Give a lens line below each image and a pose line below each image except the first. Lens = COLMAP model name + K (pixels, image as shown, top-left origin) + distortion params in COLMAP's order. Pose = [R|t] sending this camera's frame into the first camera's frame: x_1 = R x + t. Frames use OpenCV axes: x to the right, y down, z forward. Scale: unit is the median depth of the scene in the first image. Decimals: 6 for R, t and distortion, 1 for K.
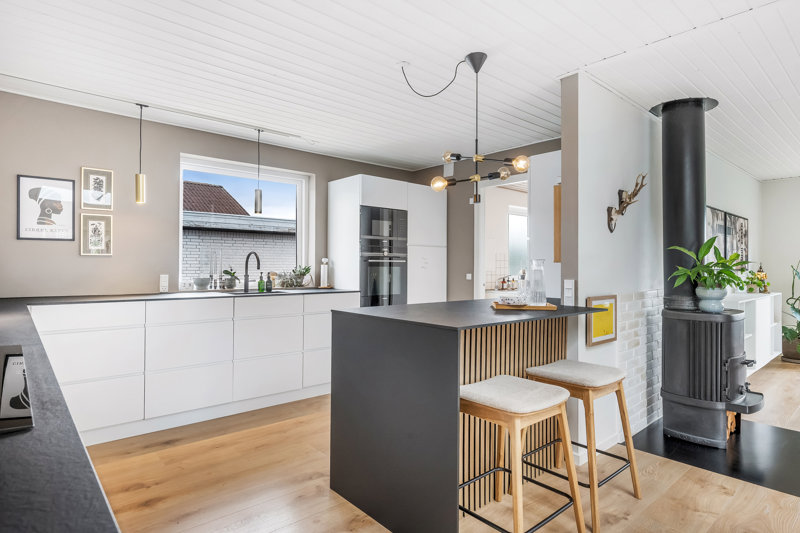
lens RADIAL K [[440.1, 0, 398.5], [0, 440.1, 260.9], [0, 0, 1]] dist [0.000972, 0.000164]
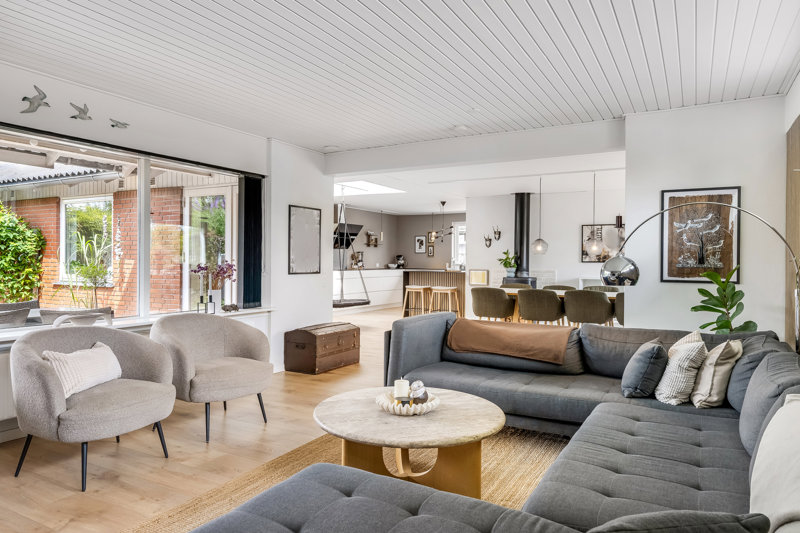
lens RADIAL K [[527.7, 0, 400.0], [0, 527.7, 266.5], [0, 0, 1]] dist [0.004238, 0.001084]
pose [[0.327772, 0.009388, -0.944710, 3.154362], [0.005652, 0.999913, 0.011897, 0.011491], [0.944740, -0.009239, 0.327690, -0.575421]]
